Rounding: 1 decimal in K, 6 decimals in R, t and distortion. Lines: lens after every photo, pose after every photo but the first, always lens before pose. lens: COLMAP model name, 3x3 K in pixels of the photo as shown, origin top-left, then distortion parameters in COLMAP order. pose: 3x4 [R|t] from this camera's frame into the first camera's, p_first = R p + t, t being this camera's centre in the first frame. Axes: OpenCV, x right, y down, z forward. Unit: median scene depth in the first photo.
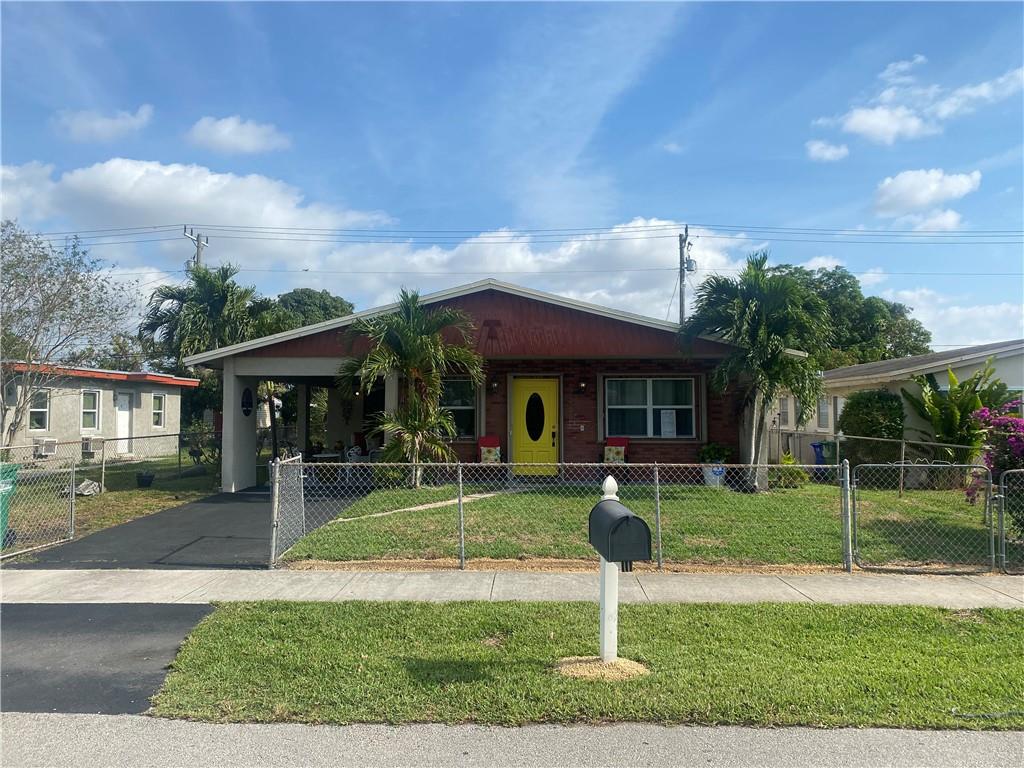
lens RADIAL K [[777.3, 0, 514.6], [0, 777.3, 374.4], [0, 0, 1]] dist [0.104824, -0.189296]
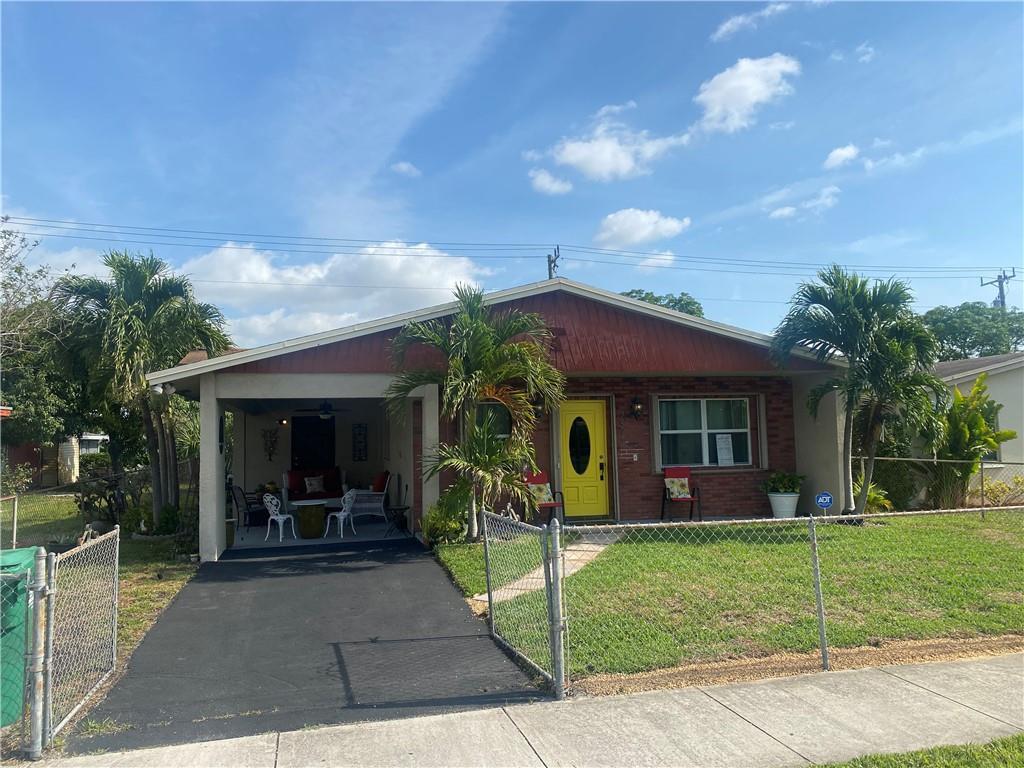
lens RADIAL K [[777.3, 0, 514.6], [0, 777.3, 374.4], [0, 0, 1]] dist [0.104824, -0.189296]
pose [[0.958610, 0.002196, 0.284713, -0.283554], [0.007185, 0.999465, -0.031900, 0.004237], [-0.284631, 0.032625, 0.958082, 0.214759]]
